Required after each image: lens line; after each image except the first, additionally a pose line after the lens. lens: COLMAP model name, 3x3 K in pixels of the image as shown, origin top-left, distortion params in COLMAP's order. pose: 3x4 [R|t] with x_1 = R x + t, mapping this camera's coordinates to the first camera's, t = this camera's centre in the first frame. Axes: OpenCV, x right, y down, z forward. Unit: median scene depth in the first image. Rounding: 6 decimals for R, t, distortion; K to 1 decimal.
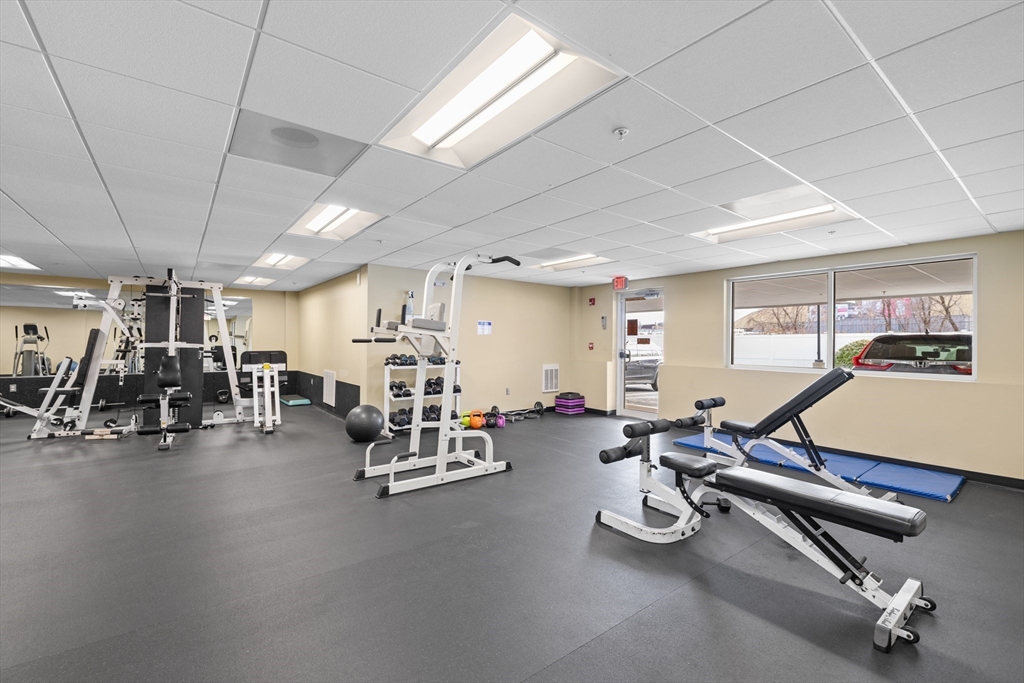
lens RADIAL K [[438.9, 0, 507.0], [0, 438.9, 340.7], [0, 0, 1]] dist [-0.008885, 0.000123]
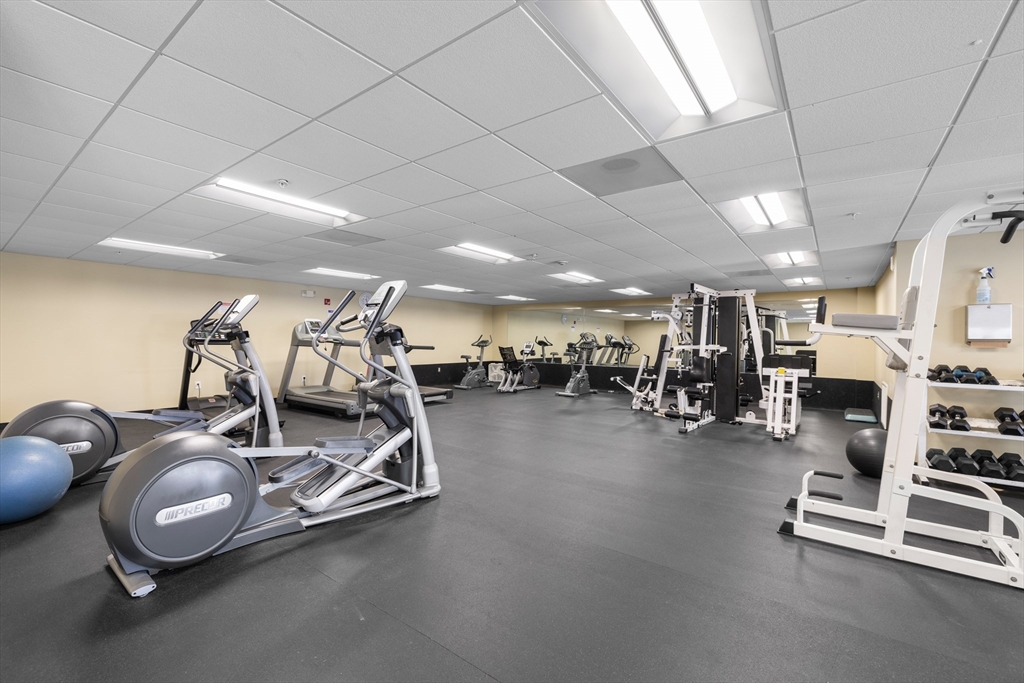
lens RADIAL K [[438.9, 0, 504.0], [0, 438.9, 340.6], [0, 0, 1]] dist [-0.008885, 0.000123]
pose [[0.253582, -0.003089, -0.967309, 0.239029], [-0.007516, 0.999958, -0.005164, 0.001947], [0.967285, 0.008580, 0.253549, 0.178574]]
